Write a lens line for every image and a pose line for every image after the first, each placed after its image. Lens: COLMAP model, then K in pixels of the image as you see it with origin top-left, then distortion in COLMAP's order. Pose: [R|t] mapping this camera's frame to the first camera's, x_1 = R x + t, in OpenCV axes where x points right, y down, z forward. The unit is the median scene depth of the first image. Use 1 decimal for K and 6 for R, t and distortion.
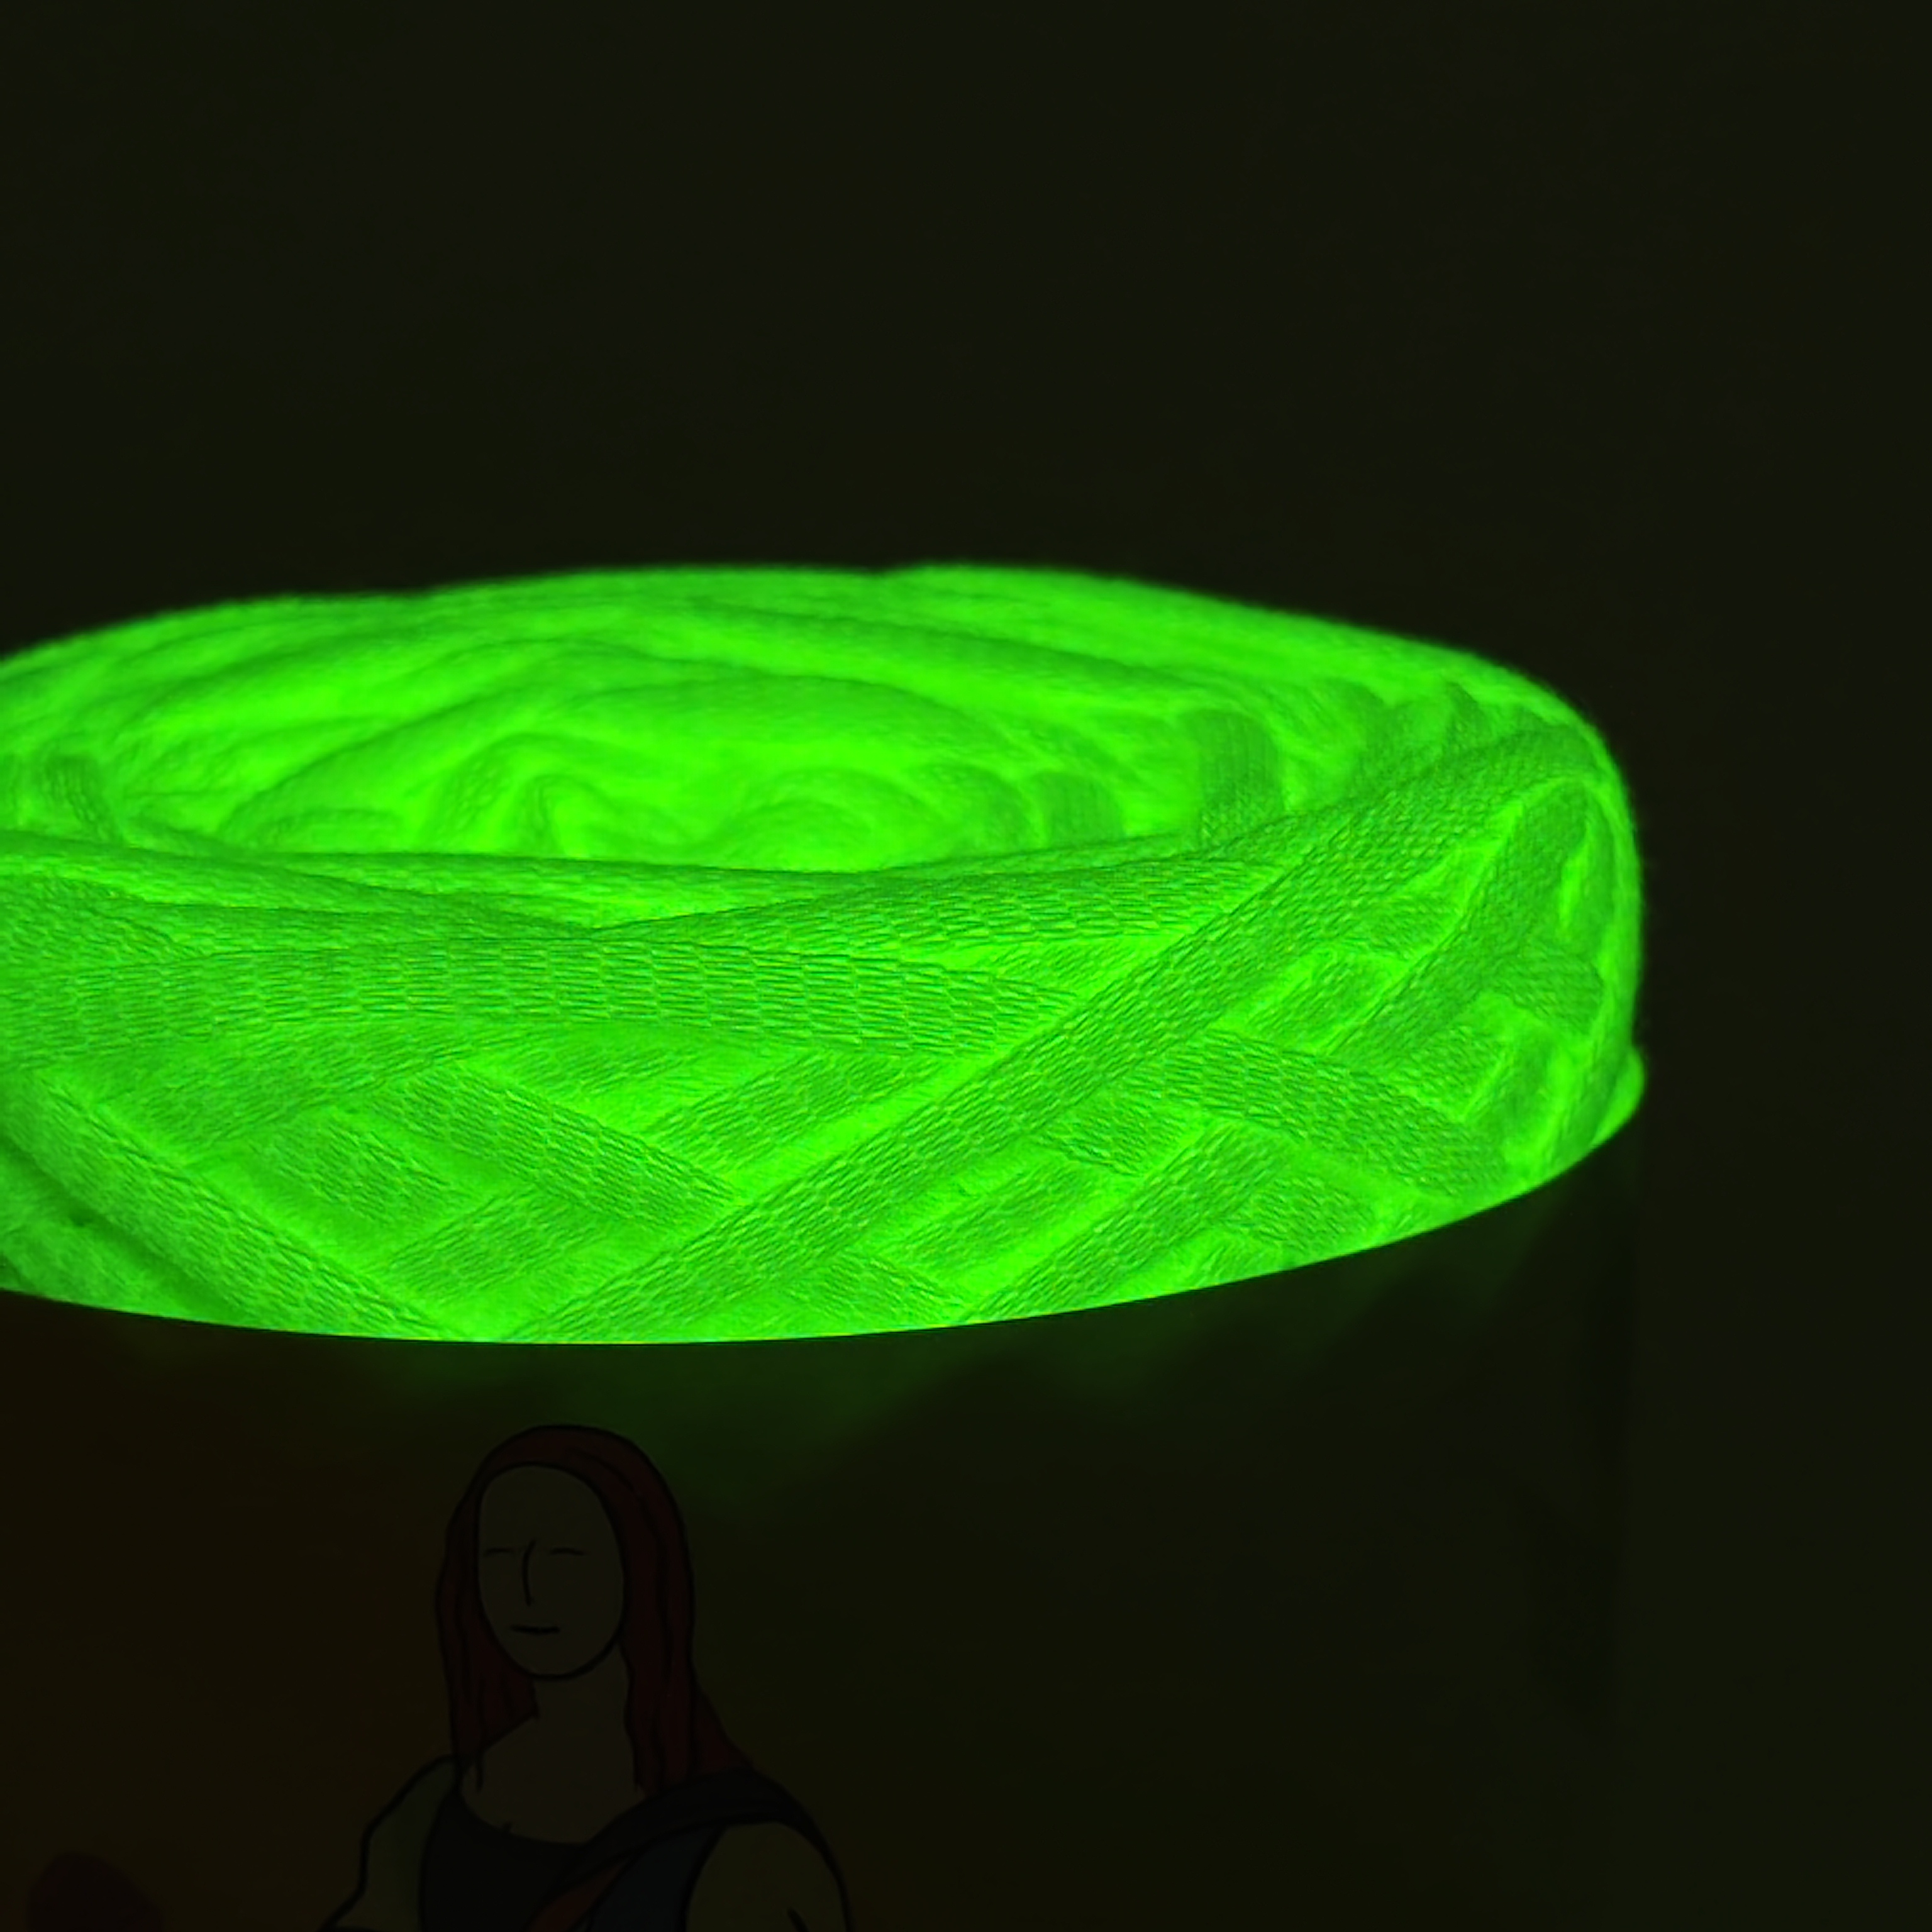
lens RADIAL K [[6420.2, 0, 972.9], [0, 6420.2, 968.9], [0, 0, 1]] dist [0.171983, 0.000000]
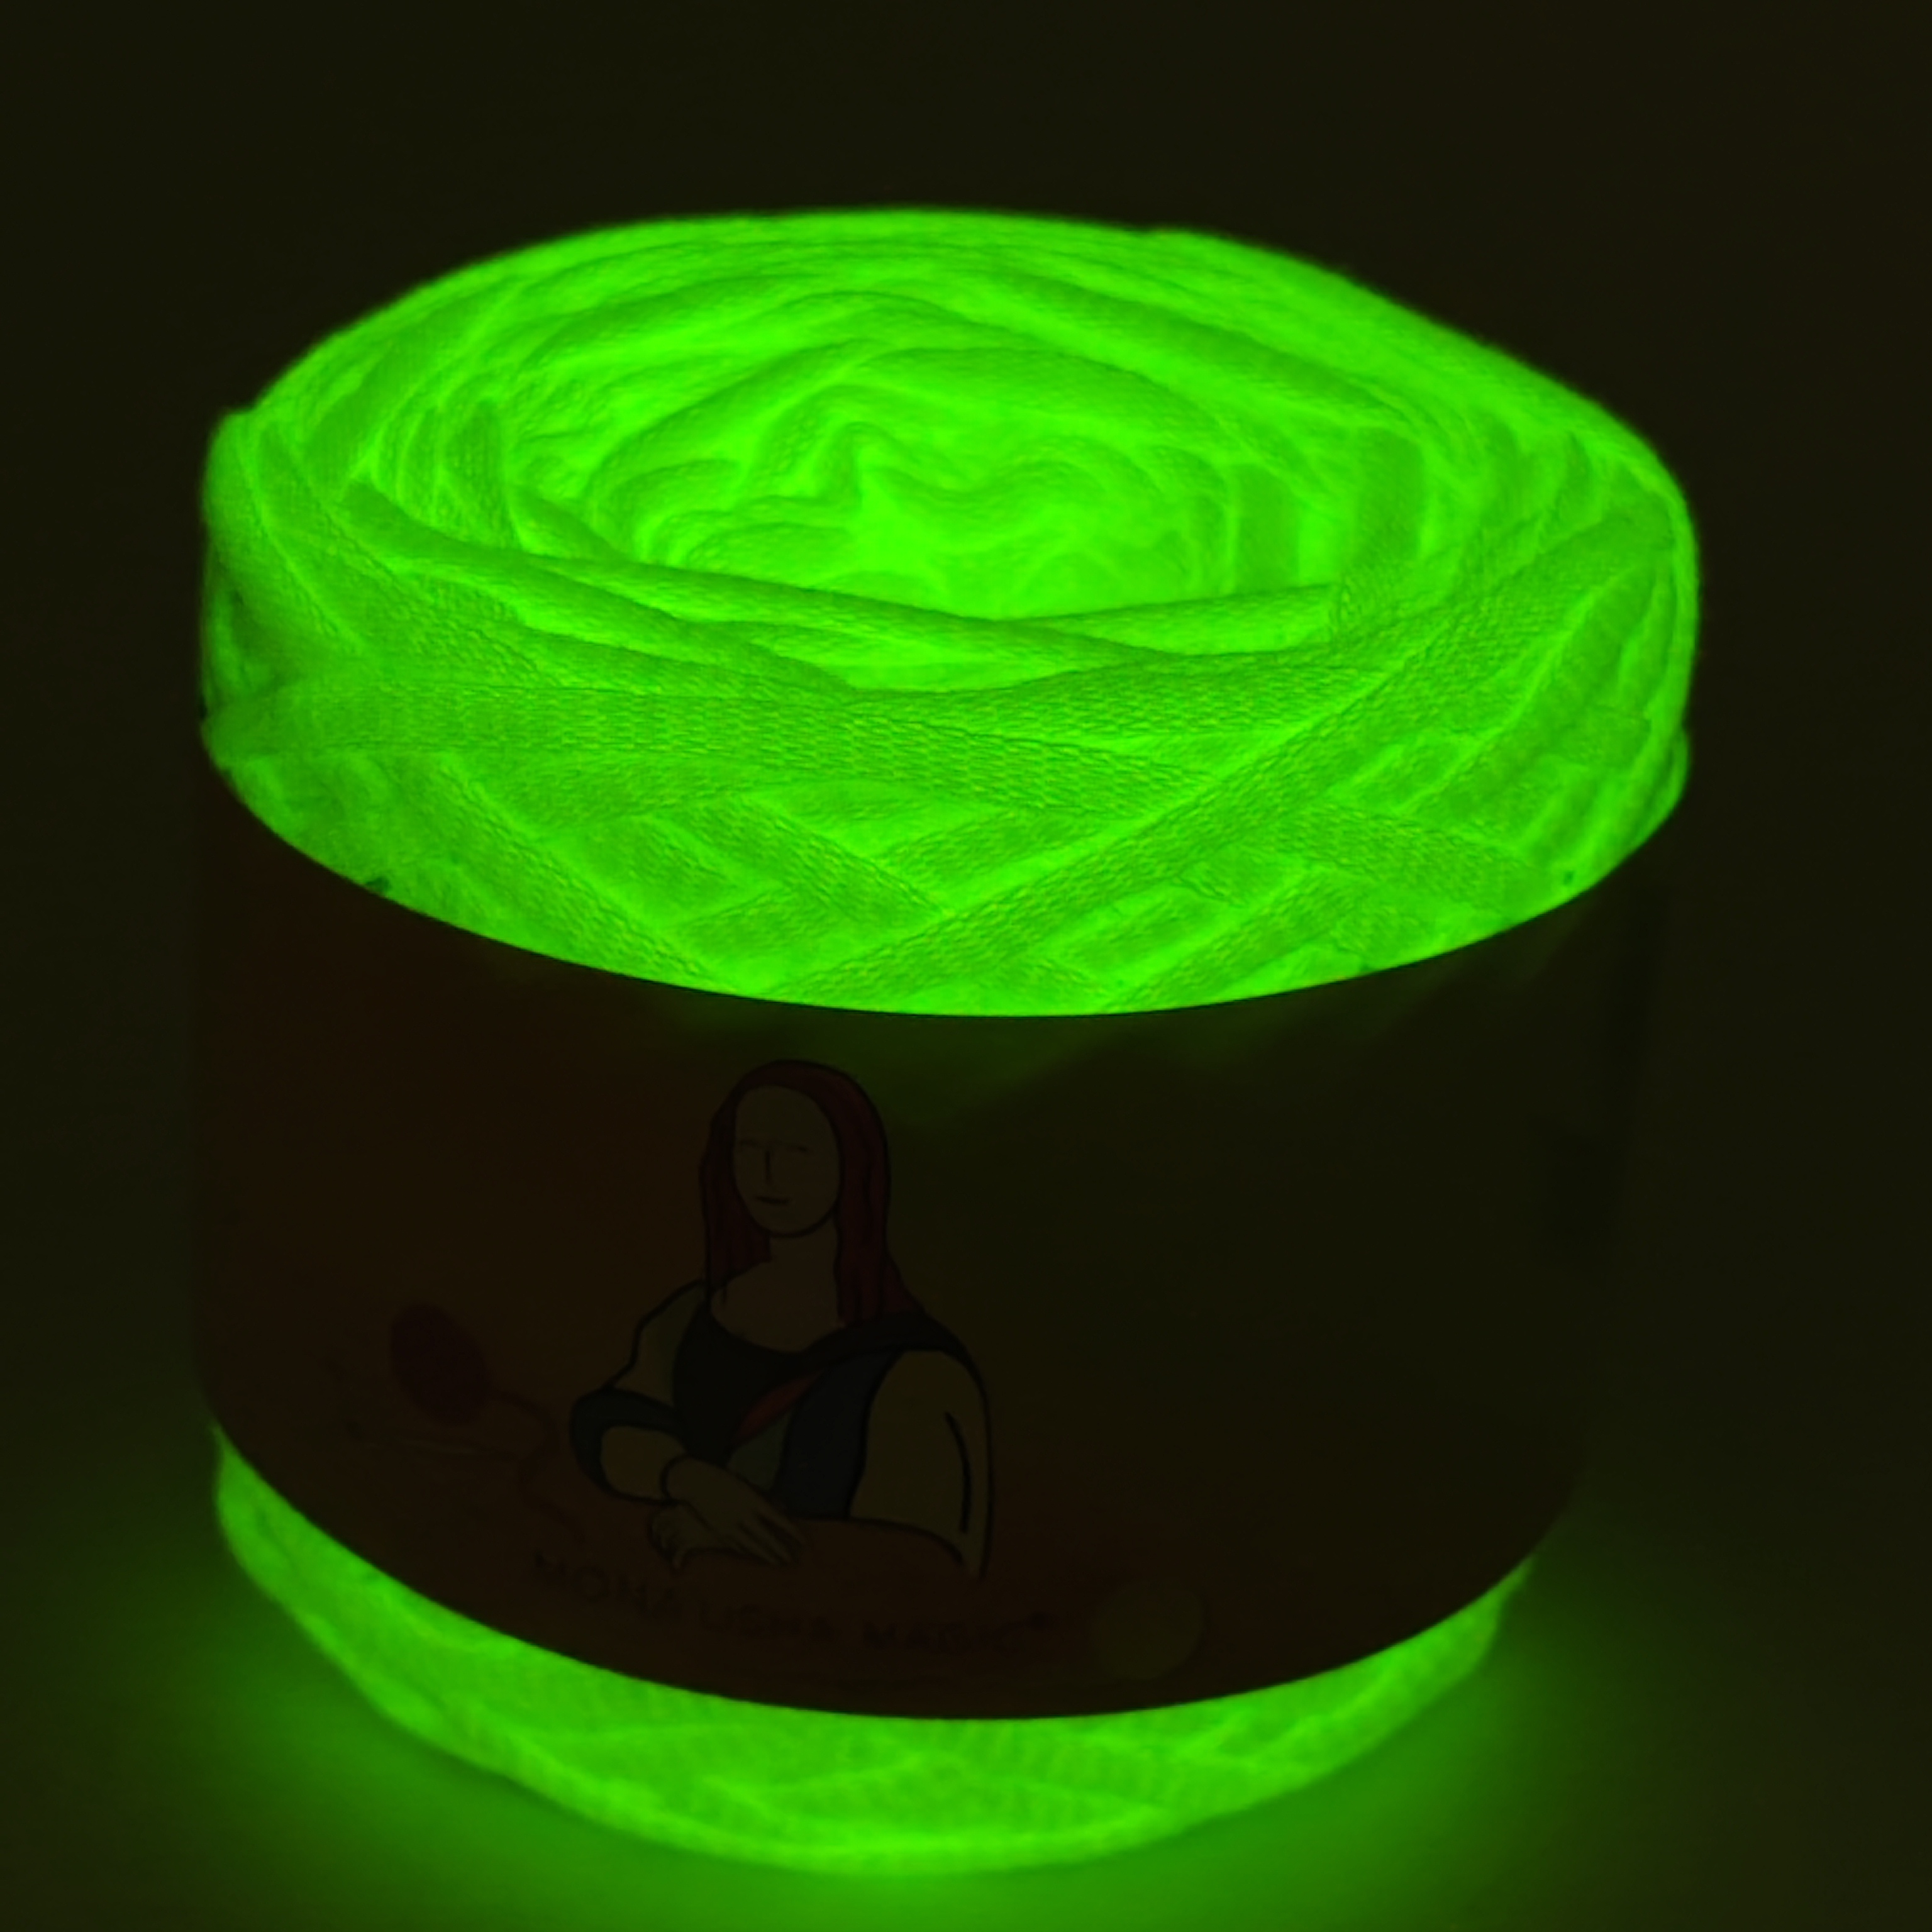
lens RADIAL K [[6420.2, 0, 982.5], [0, 6420.2, 965.6], [0, 0, 1]] dist [0.171983, 0.000000]
pose [[0.994149, 0.091910, -0.056757, 0.046868], [-0.078011, 0.974300, 0.211316, -0.230108], [0.074720, -0.205652, 0.975769, -0.291701]]
